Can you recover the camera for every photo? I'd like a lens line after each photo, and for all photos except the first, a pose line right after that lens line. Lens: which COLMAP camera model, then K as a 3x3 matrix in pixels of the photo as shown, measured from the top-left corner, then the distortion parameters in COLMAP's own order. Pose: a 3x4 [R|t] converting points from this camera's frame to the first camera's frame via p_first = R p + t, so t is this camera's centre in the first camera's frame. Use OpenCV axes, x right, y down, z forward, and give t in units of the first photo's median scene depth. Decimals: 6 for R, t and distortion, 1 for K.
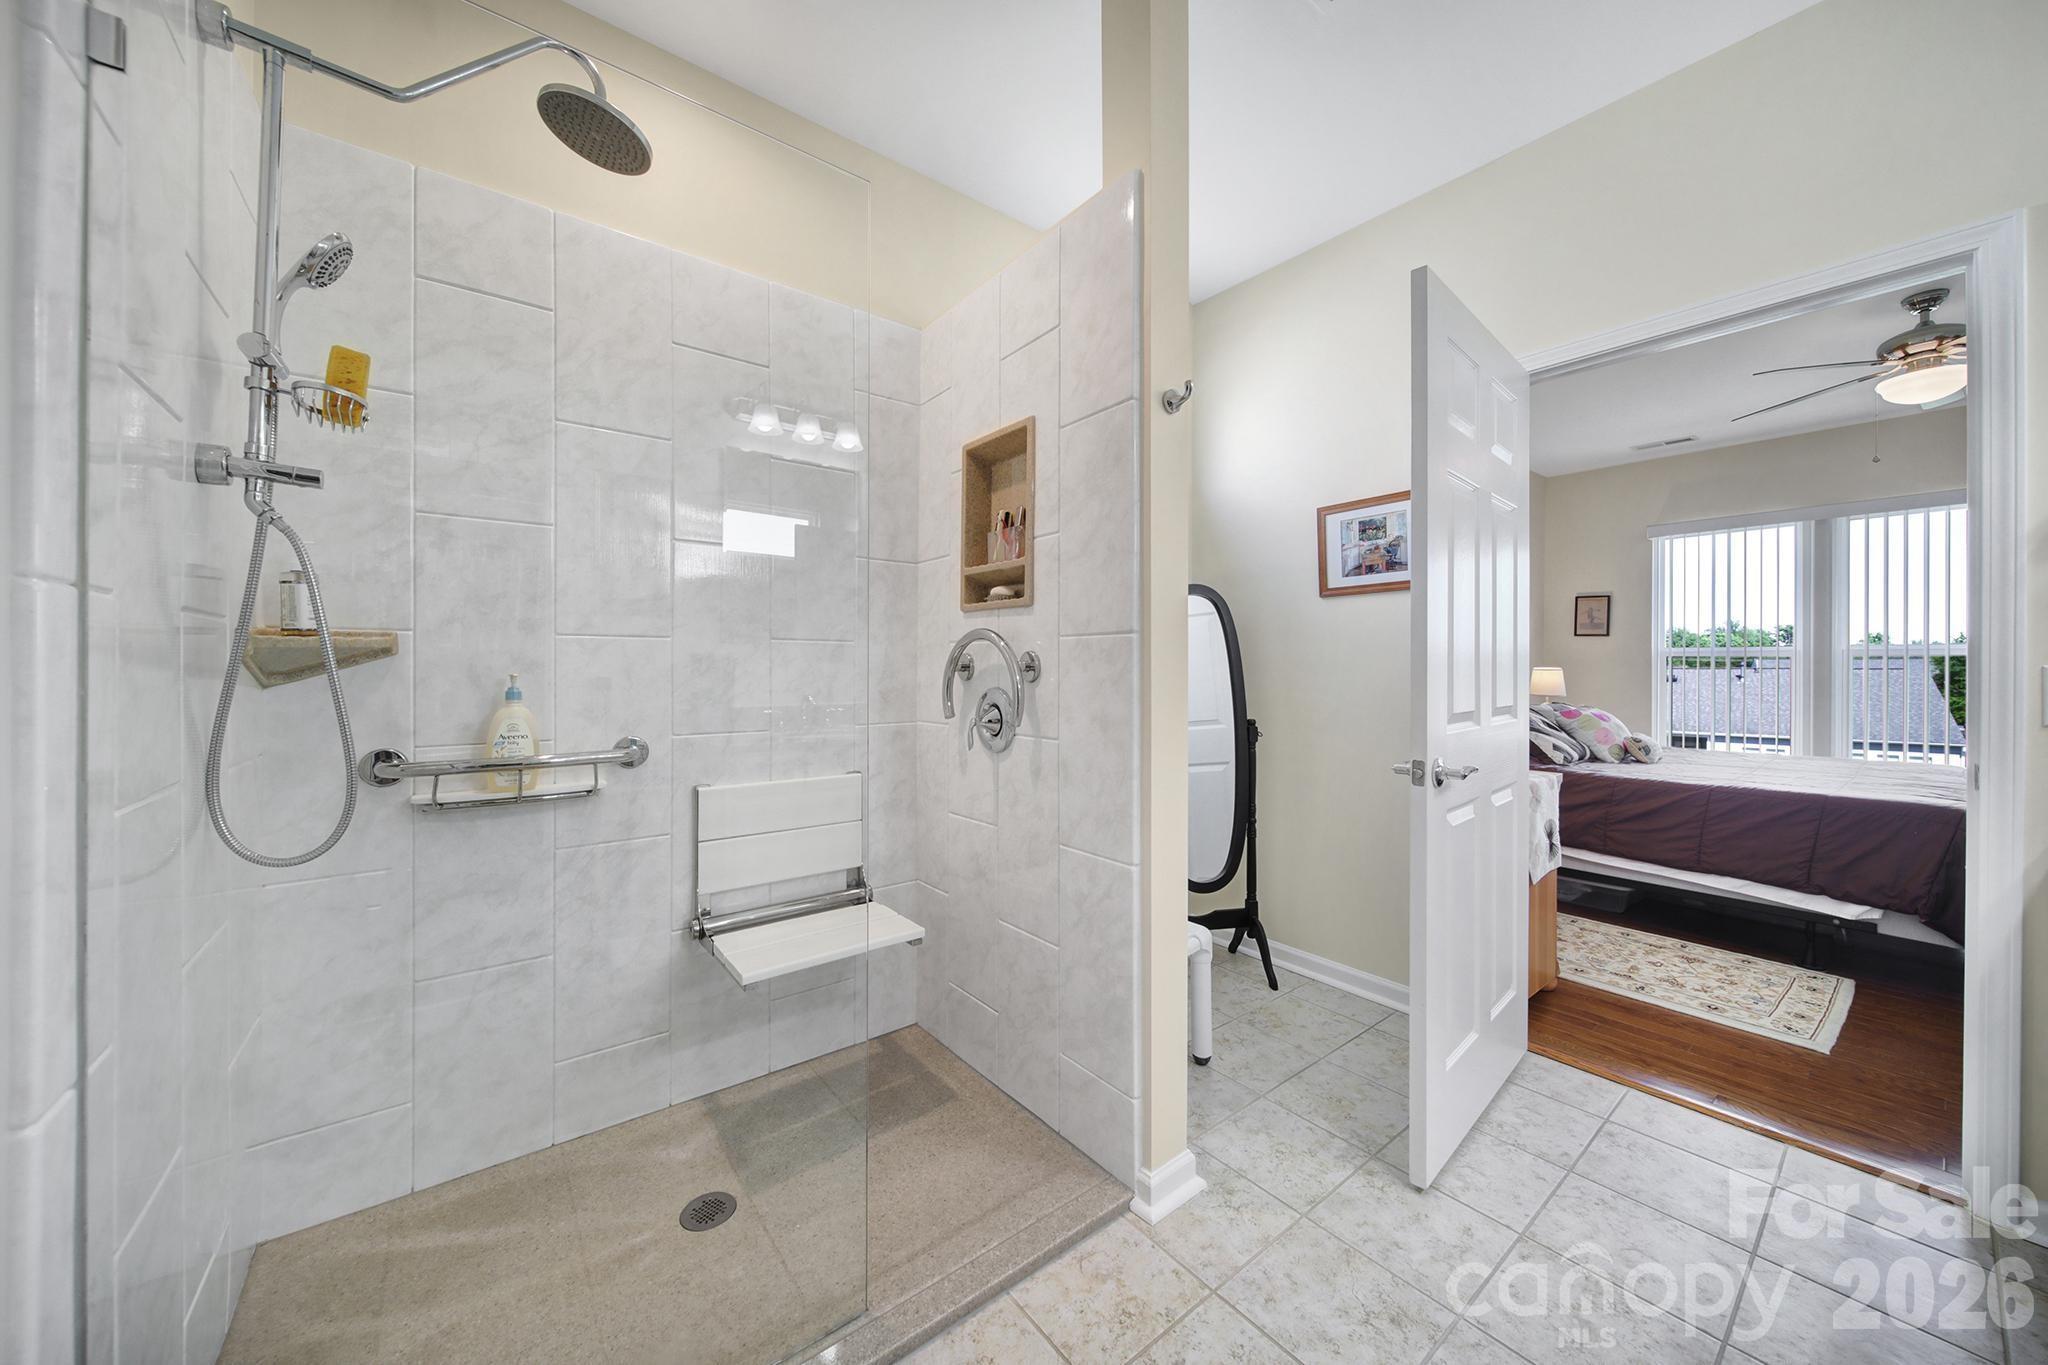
lens RADIAL K [[718.9, 0, 1021.0], [0, 718.9, 664.1], [0, 0, 1]] dist [-0.001050, -0.001234]
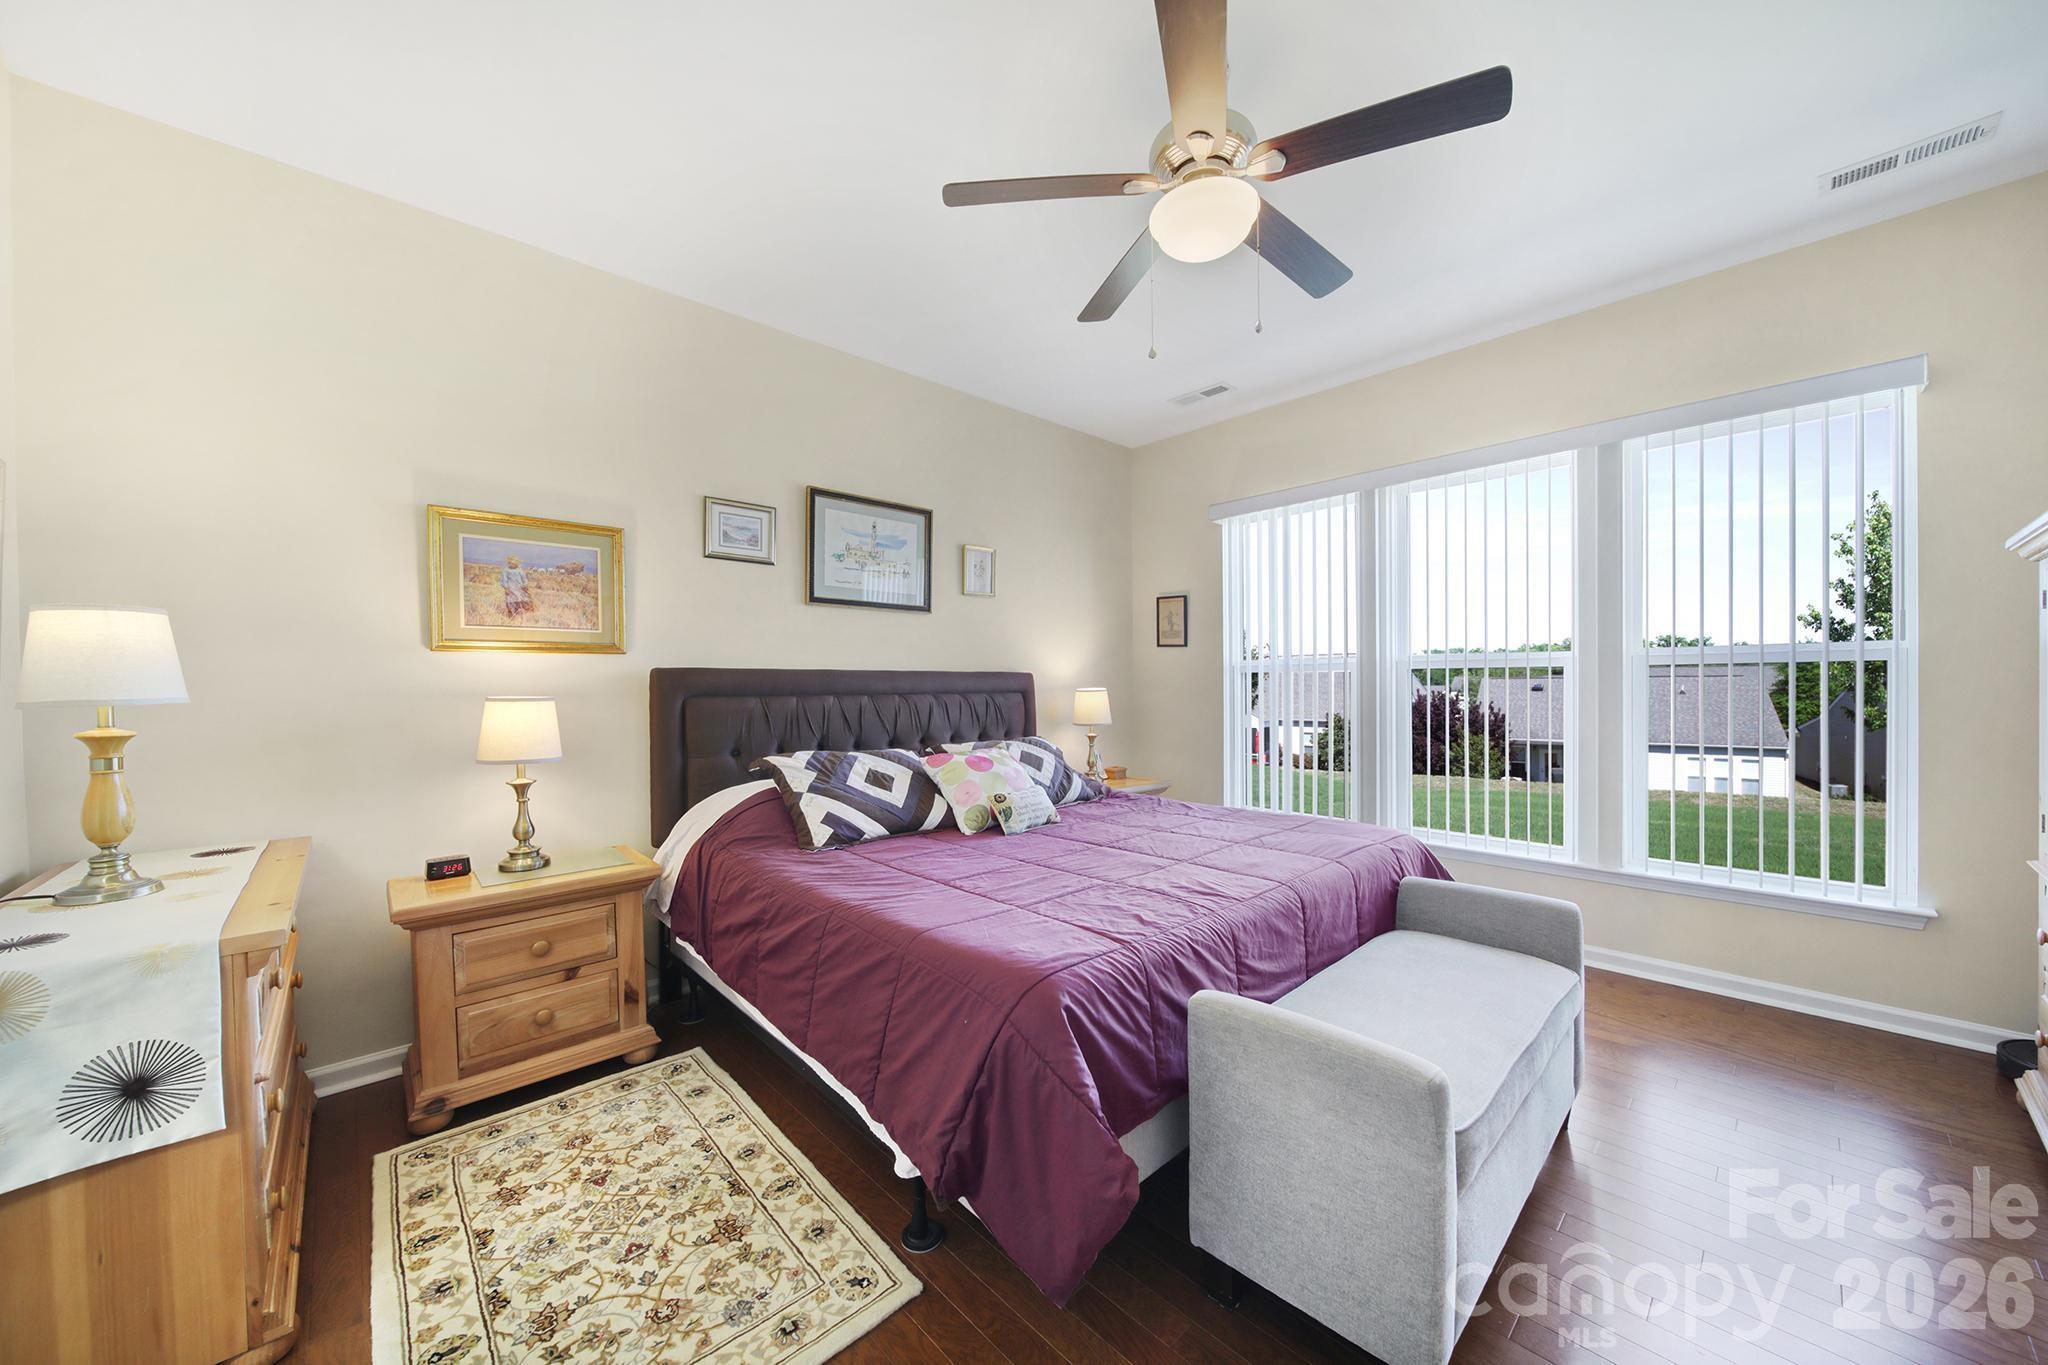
lens RADIAL K [[718.9, 0, 1035.5], [0, 718.9, 685.9], [0, 0, 1]] dist [-0.001050, -0.001234]
pose [[0.996302, -0.017156, 0.084194, 0.910929], [0.016804, 0.999847, 0.004898, -0.004068], [-0.084265, -0.003465, 0.996437, 0.348867]]
